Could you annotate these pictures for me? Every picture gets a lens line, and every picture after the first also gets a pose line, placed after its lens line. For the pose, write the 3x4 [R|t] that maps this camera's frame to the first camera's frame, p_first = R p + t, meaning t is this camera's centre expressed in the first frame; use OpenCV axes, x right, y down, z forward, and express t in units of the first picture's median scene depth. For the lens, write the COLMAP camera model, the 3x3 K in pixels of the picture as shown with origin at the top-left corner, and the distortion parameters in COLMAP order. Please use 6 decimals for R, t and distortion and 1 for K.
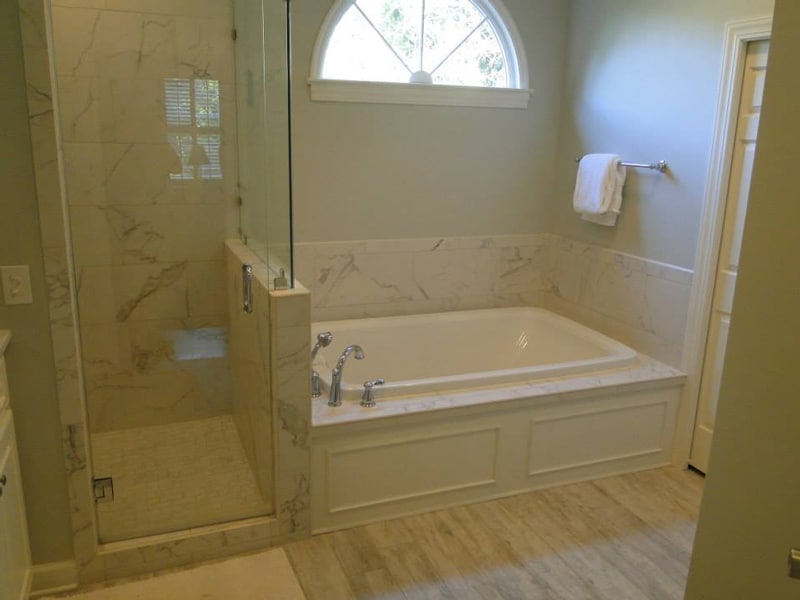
lens RADIAL K [[683.1, 0, 393.9], [0, 683.1, 297.2], [0, 0, 1]] dist [0.029785, -0.044875]
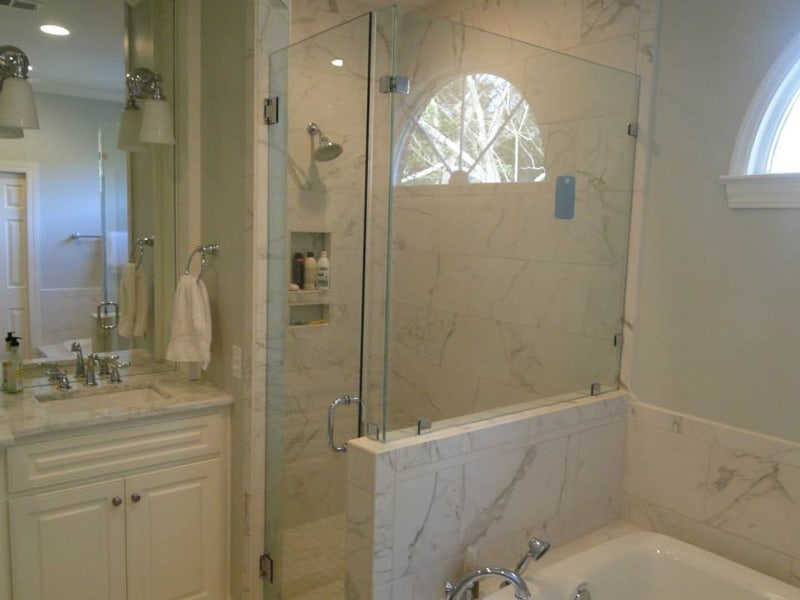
lens RADIAL K [[683.1, 0, 396.1], [0, 683.1, 295.8], [0, 0, 1]] dist [0.029785, -0.044875]
pose [[0.248580, 0.093302, -0.964107, 0.444786], [-0.238947, 0.970495, 0.032311, -0.153746], [0.938676, 0.222338, 0.263540, 0.556380]]
